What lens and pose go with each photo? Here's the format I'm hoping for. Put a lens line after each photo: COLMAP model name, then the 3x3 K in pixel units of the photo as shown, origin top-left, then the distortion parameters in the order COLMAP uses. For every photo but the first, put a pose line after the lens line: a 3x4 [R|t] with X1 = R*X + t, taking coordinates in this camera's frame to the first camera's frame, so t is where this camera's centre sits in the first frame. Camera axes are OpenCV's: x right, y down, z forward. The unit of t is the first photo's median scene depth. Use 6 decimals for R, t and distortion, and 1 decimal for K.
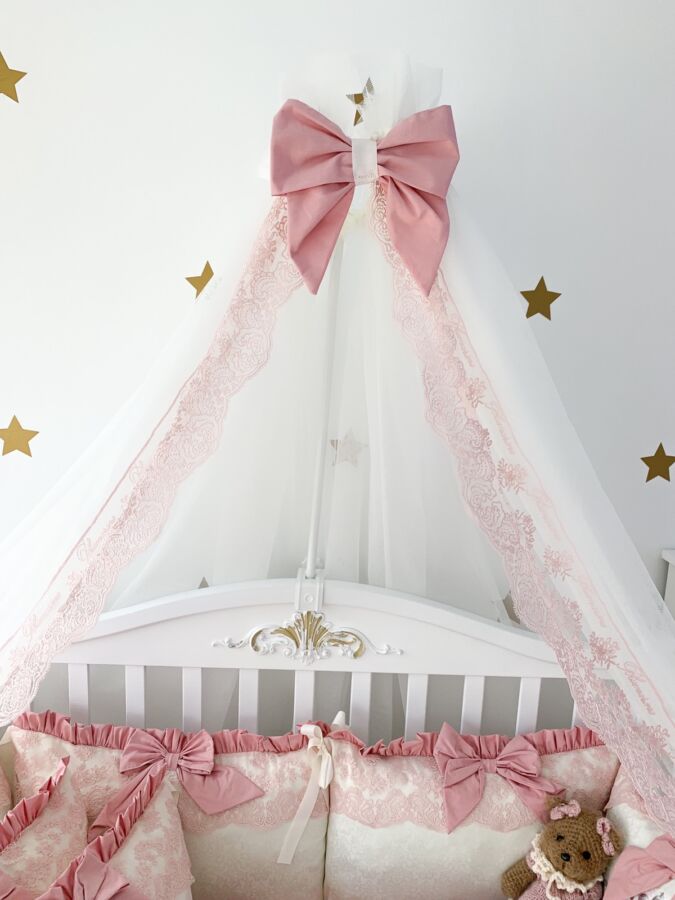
lens RADIAL K [[668.7, 0, 337.5], [0, 668.7, 450.0], [0, 0, 1]] dist [-0.002565, -0.006972]
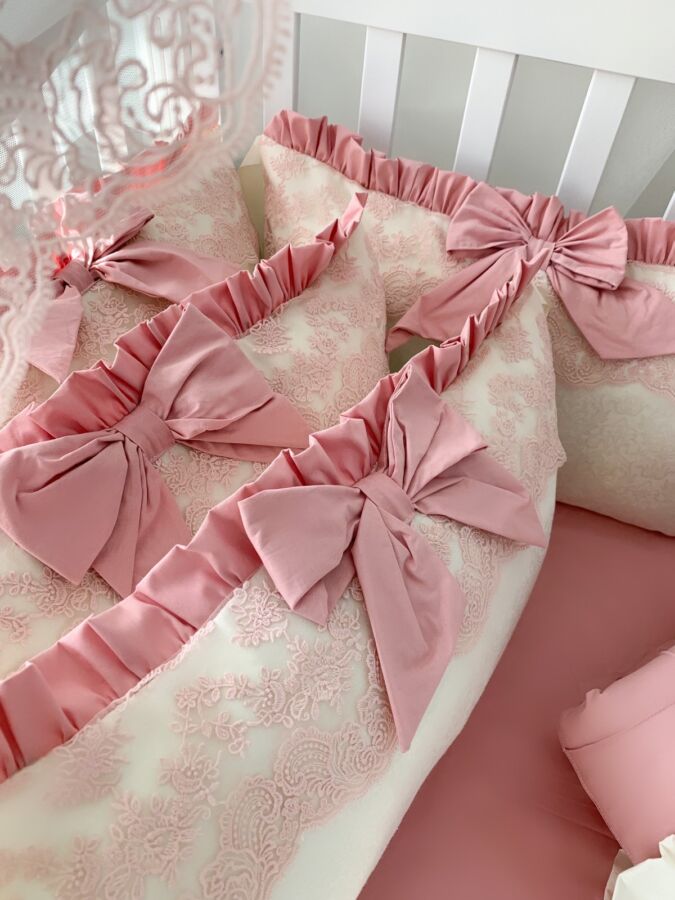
lens RADIAL K [[668.7, 0, 337.5], [0, 668.7, 450.0], [0, 0, 1]] dist [-0.002565, -0.006972]
pose [[0.937971, 0.268944, -0.218815, -0.245743], [-0.088215, 0.795459, 0.599553, 0.294351], [0.335305, -0.543060, 0.769842, 0.466743]]
